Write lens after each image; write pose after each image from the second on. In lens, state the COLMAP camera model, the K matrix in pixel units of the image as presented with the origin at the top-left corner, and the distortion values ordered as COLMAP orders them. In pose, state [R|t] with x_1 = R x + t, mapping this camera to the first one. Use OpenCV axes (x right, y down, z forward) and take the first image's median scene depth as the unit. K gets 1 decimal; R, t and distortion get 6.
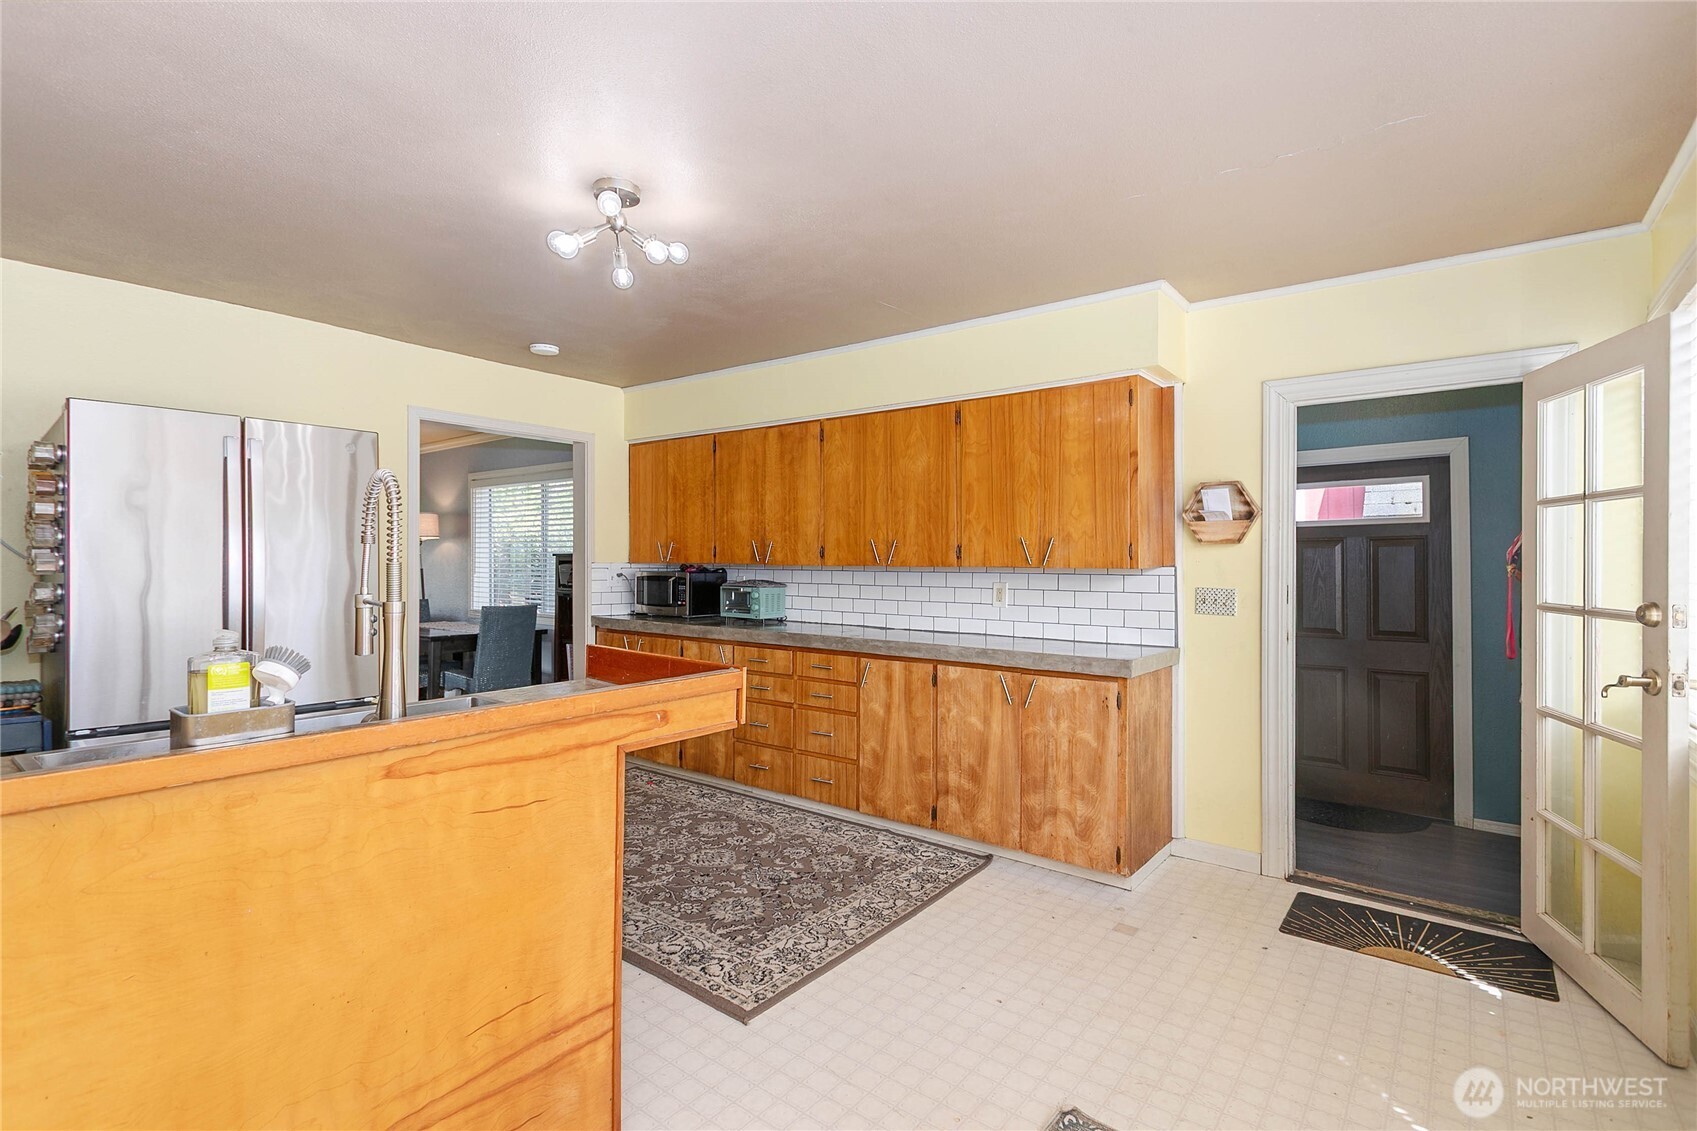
lens RADIAL K [[804.8, 0, 846.3], [0, 804.8, 562.7], [0, 0, 1]] dist [0.000499, 0.000196]
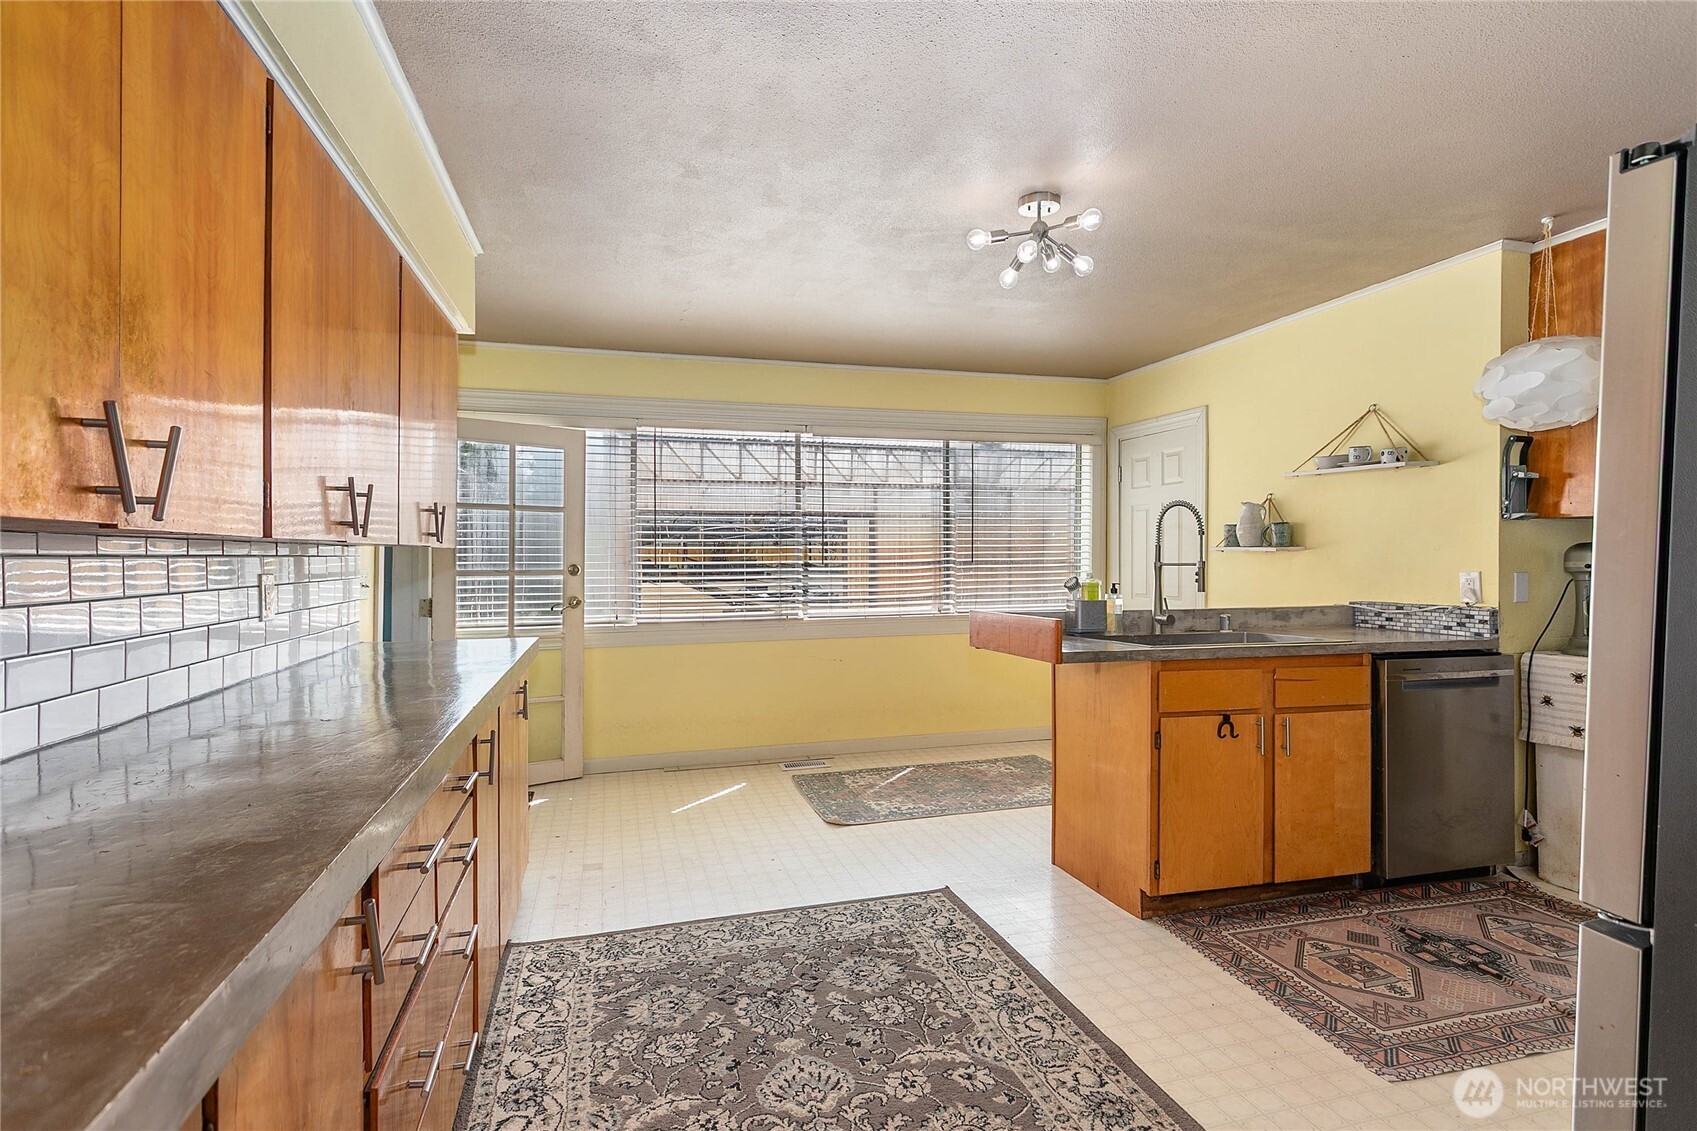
lens RADIAL K [[804.8, 0, 843.6], [0, 804.8, 560.4], [0, 0, 1]] dist [0.000499, 0.000196]
pose [[-0.807500, -0.006727, 0.589829, -0.570303], [-0.002745, 0.999967, 0.007646, 0.013615], [-0.589861, 0.004555, -0.807492, 1.610838]]
